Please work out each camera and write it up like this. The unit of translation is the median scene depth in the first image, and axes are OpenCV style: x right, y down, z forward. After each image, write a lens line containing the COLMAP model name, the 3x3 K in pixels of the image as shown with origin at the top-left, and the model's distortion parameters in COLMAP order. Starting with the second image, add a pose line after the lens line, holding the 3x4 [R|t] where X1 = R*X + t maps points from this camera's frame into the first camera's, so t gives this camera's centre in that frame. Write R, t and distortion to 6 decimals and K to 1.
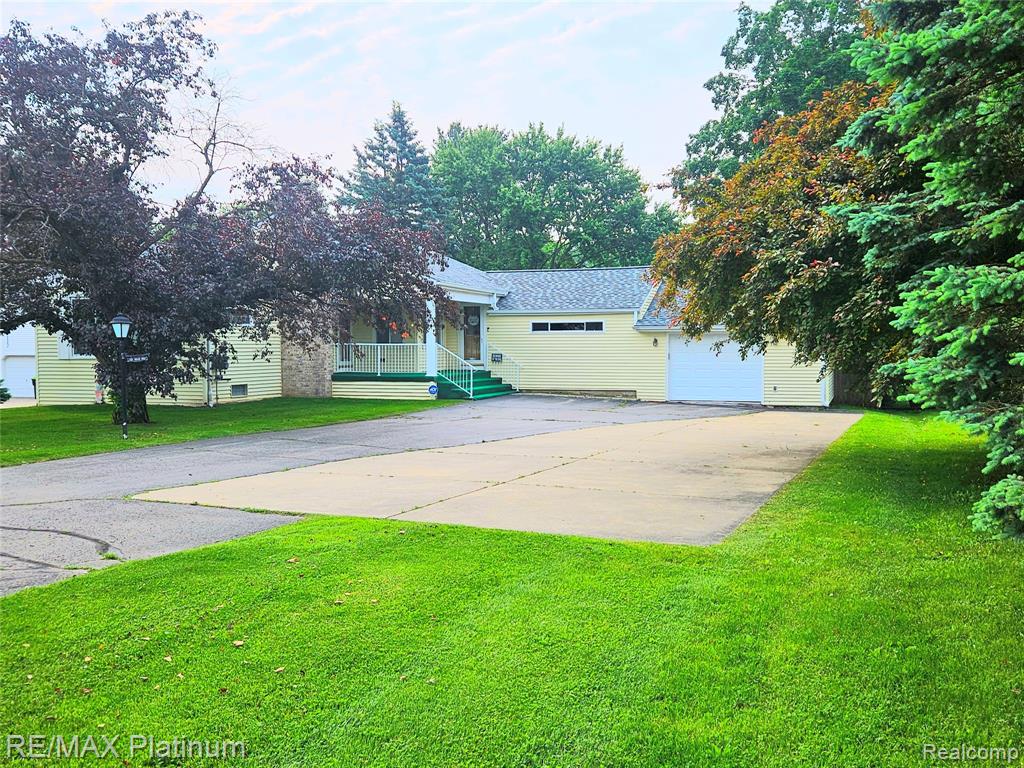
lens RADIAL K [[1131.4, 0, 512.7], [0, 1131.4, 383.3], [0, 0, 1]] dist [0.079239, 0.000000]
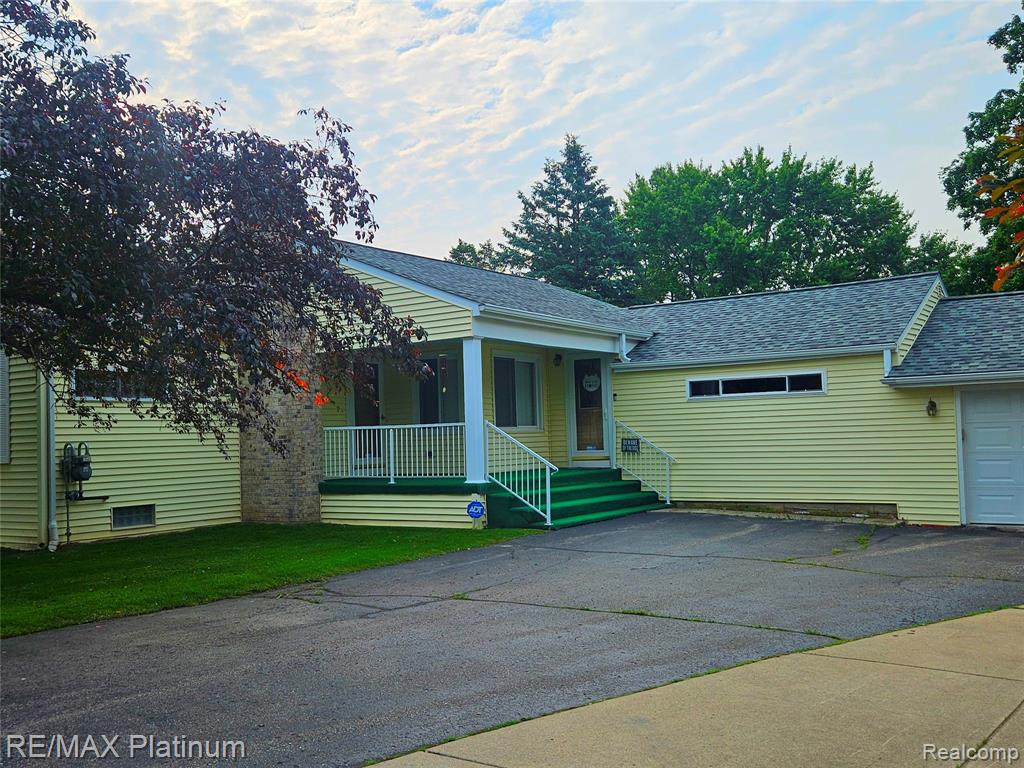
lens RADIAL K [[962.5, 0, 510.6], [0, 962.5, 385.5], [0, 0, 1]] dist [0.040793, 0.000000]
pose [[0.958922, -0.043247, -0.280353, 0.065237], [0.018402, 0.995712, -0.090655, -0.009820], [0.283072, 0.081772, 0.955607, 0.513653]]
